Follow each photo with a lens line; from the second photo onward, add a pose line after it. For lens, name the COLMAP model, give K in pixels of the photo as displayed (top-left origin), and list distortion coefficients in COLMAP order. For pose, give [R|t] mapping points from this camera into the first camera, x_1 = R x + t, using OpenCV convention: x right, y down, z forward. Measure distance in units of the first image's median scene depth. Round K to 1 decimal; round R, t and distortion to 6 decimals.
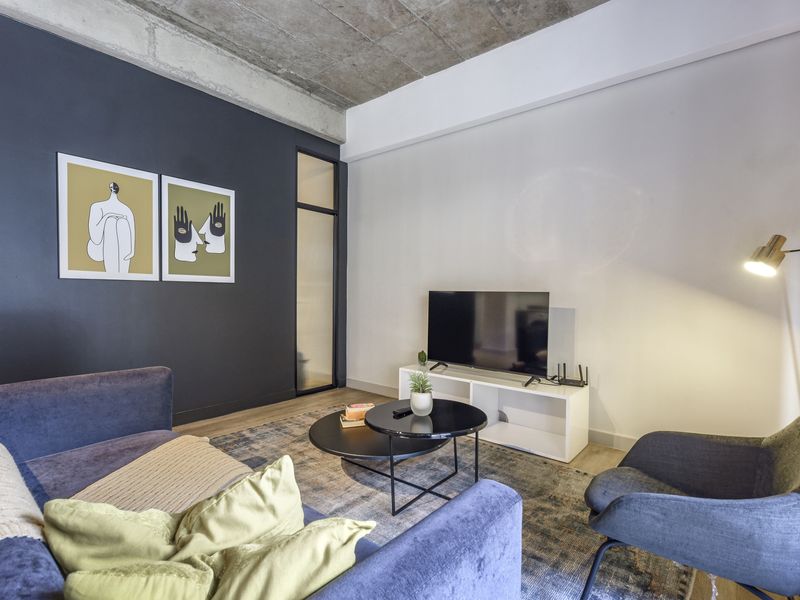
lens RADIAL K [[402.5, 0, 403.0], [0, 402.5, 304.3], [0, 0, 1]] dist [0.024074, -0.004339]
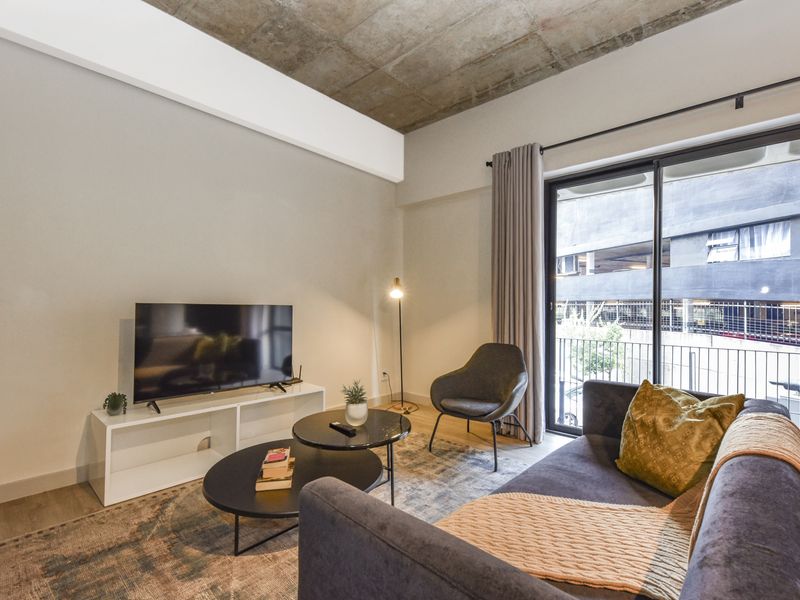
lens RADIAL K [[386.1, 0, 399.1], [0, 386.1, 305.3], [0, 0, 1]] dist [0.004014, 0.000996]
pose [[0.052190, -0.005117, 0.998624, -0.641357], [0.021114, 0.999769, 0.004020, -0.024608], [-0.998414, 0.020875, 0.052286, 0.567690]]
